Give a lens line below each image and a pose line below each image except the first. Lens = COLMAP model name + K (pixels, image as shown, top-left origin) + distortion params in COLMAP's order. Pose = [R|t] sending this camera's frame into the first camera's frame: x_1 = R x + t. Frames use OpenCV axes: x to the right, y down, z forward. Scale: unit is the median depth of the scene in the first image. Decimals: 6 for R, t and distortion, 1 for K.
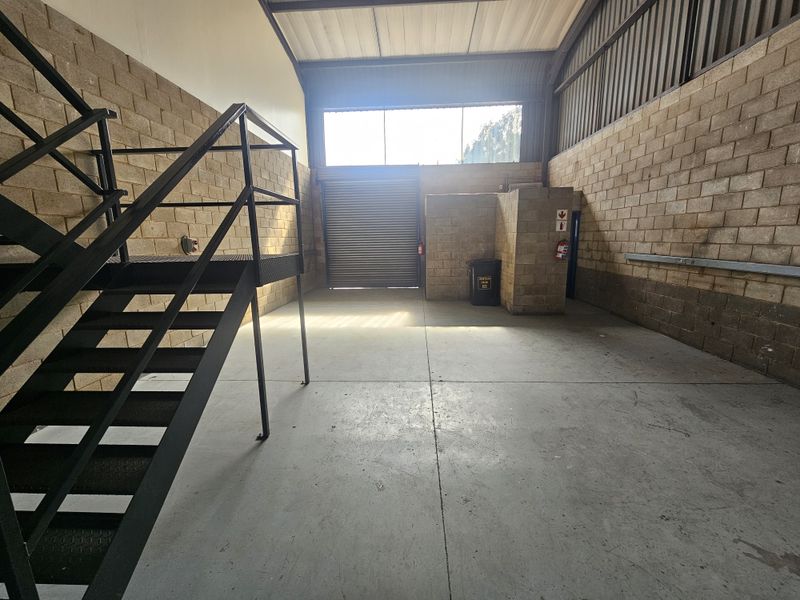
lens RADIAL K [[324.8, 0, 405.2], [0, 324.8, 294.6], [0, 0, 1]] dist [-0.003117, -0.000289]
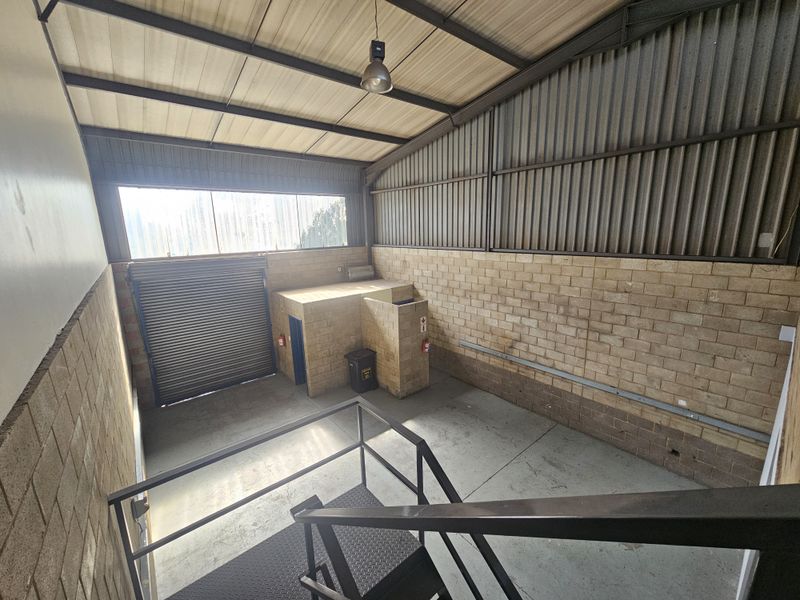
lens RADIAL K [[324.8, 0, 403.7], [0, 324.8, 302.9], [0, 0, 1]] dist [-0.003117, -0.000289]
pose [[0.741566, -0.140941, 0.655908, -0.504999], [0.129468, 0.989370, 0.066220, -0.448603], [-0.658269, 0.035813, 0.751930, 0.013681]]
